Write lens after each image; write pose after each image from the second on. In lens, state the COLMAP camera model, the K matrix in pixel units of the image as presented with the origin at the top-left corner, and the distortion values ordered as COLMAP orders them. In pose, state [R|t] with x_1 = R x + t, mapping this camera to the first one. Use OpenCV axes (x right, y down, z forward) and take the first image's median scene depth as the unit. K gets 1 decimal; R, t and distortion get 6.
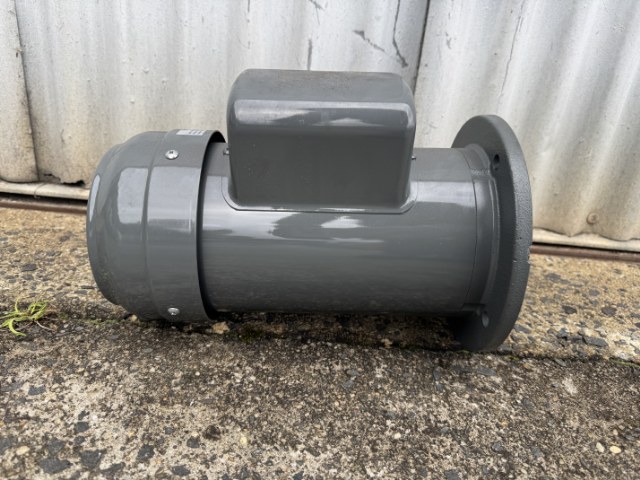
lens RADIAL K [[465.6, 0, 350.4], [0, 465.6, 239.7], [0, 0, 1]] dist [-0.020400, -0.001597]
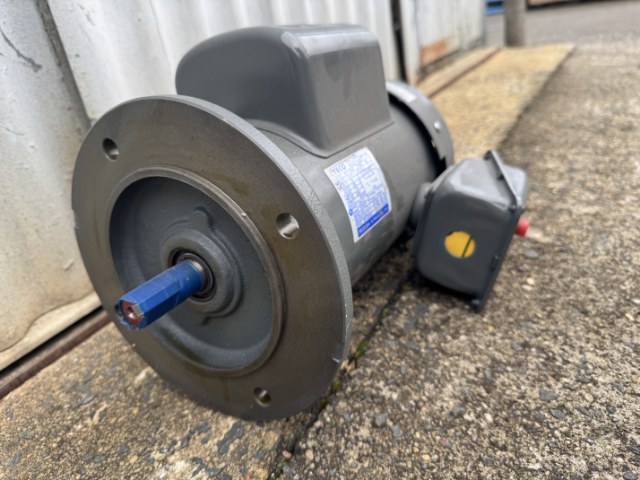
lens RADIAL K [[458.2, 0, 345.1], [0, 458.2, 219.6], [0, 0, 1]] dist [-0.010919, -0.003558]
pose [[0.496731, -0.516491, 0.697492, -0.426922], [0.512265, 0.823210, 0.244766, -0.223556], [-0.700602, 0.235718, 0.673494, 0.513330]]
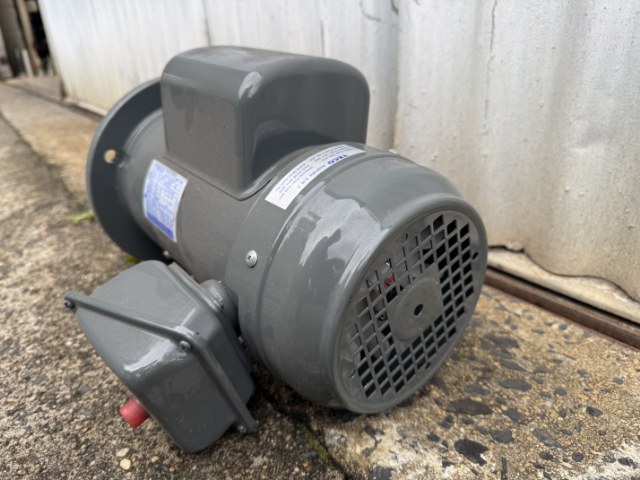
lens RADIAL K [[504.0, 0, 336.2], [0, 504.0, 242.0], [0, 0, 1]] dist [-0.015577, -0.002976]
pose [[0.550699, 0.203536, -0.809508, 1.518980], [-0.210978, 0.972266, 0.100933, -0.135018], [0.807600, 0.115205, 0.578368, 0.748106]]
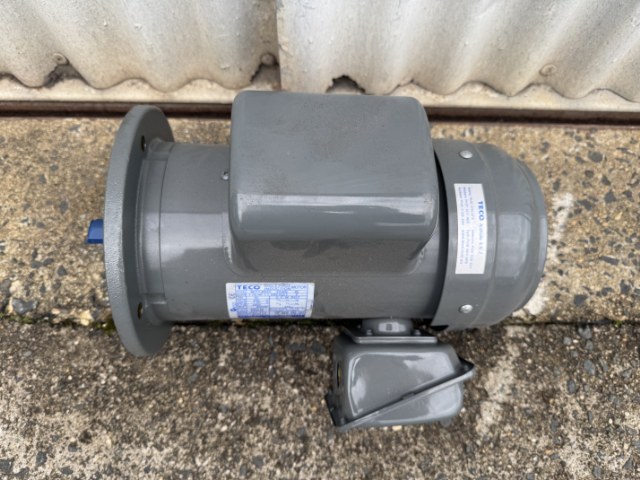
lens RADIAL K [[465.6, 0, 350.4], [0, 465.6, 239.7], [0, 0, 1]] dist [-0.020400, -0.001597]
pose [[0.997523, 0.030660, -0.063310, 0.524507], [0.025011, 0.686617, 0.726589, -0.905168], [0.065747, -0.726372, 0.684150, 0.488209]]
